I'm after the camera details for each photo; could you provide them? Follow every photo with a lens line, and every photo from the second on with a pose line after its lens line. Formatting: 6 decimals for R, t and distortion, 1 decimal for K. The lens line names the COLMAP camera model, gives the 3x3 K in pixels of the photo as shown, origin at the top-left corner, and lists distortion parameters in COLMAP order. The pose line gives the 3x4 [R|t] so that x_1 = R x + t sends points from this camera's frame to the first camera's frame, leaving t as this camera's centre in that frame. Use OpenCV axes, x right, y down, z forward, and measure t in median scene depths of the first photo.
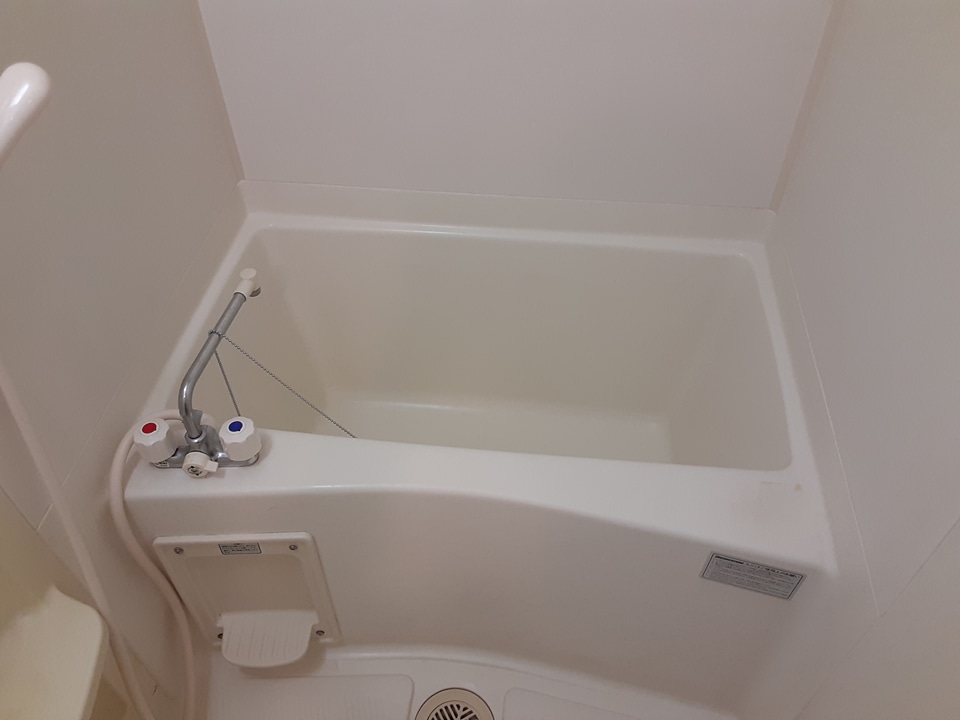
lens RADIAL K [[778.0, 0, 462.0], [0, 778.0, 359.9], [0, 0, 1]] dist [0.170510, -0.272931]
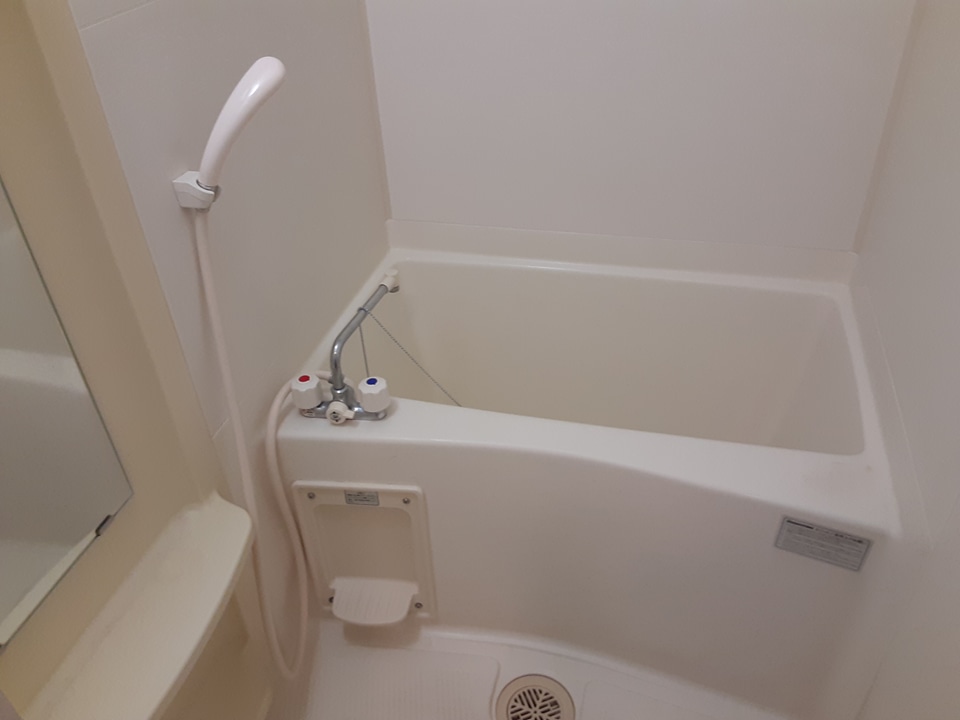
lens RADIAL K [[778.0, 0, 462.0], [0, 778.0, 359.9], [0, 0, 1]] dist [0.170510, -0.272931]
pose [[0.988769, 0.063312, -0.135378, 0.009495], [-0.085921, 0.981983, -0.168306, 0.232053], [0.122283, 0.178048, 0.976394, -0.153203]]
